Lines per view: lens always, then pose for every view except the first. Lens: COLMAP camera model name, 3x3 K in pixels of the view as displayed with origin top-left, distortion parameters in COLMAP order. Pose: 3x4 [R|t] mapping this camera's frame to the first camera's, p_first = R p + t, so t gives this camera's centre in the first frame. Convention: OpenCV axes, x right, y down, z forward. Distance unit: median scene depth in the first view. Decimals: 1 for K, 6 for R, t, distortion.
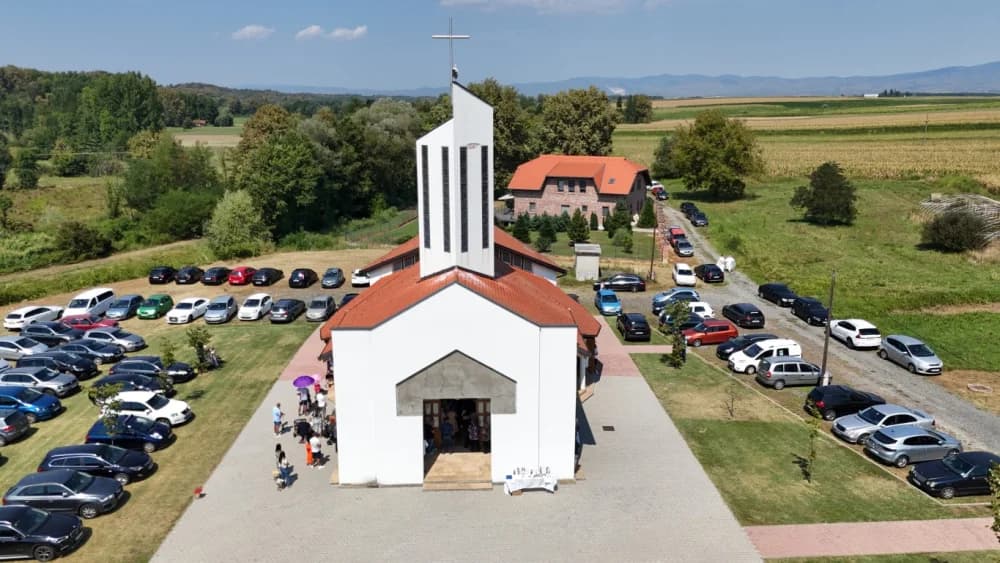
lens RADIAL K [[750.7, 0, 495.9], [0, 750.7, 280.1], [0, 0, 1]] dist [0.042190, -0.015147]
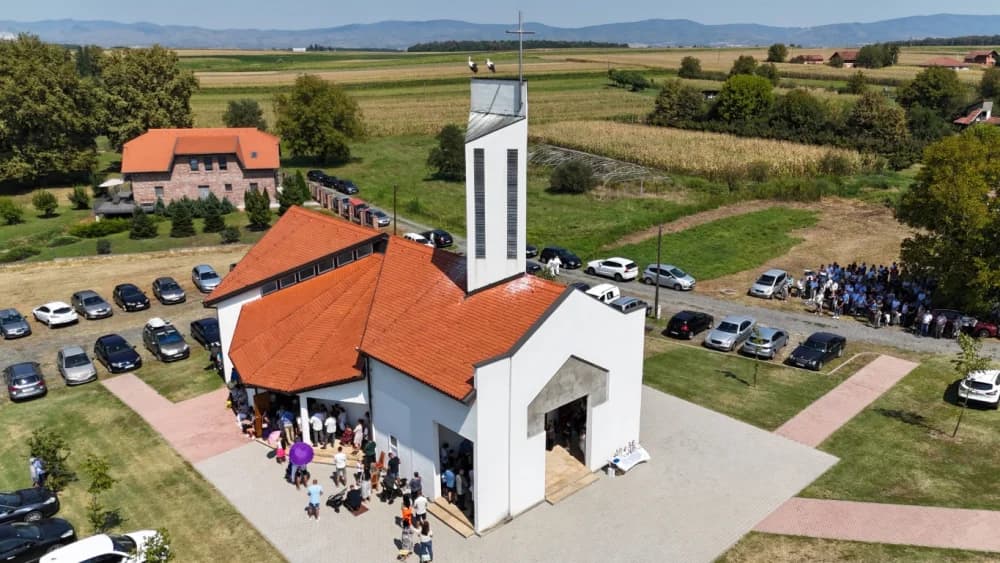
lens RADIAL K [[750.7, 0, 496.2], [0, 750.7, 279.1], [0, 0, 1]] dist [0.042190, -0.015147]
pose [[0.745081, -0.184894, 0.640834, -0.461849], [0.145660, 0.982724, 0.114180, -0.082635], [-0.650874, 0.008271, 0.759140, 0.193732]]
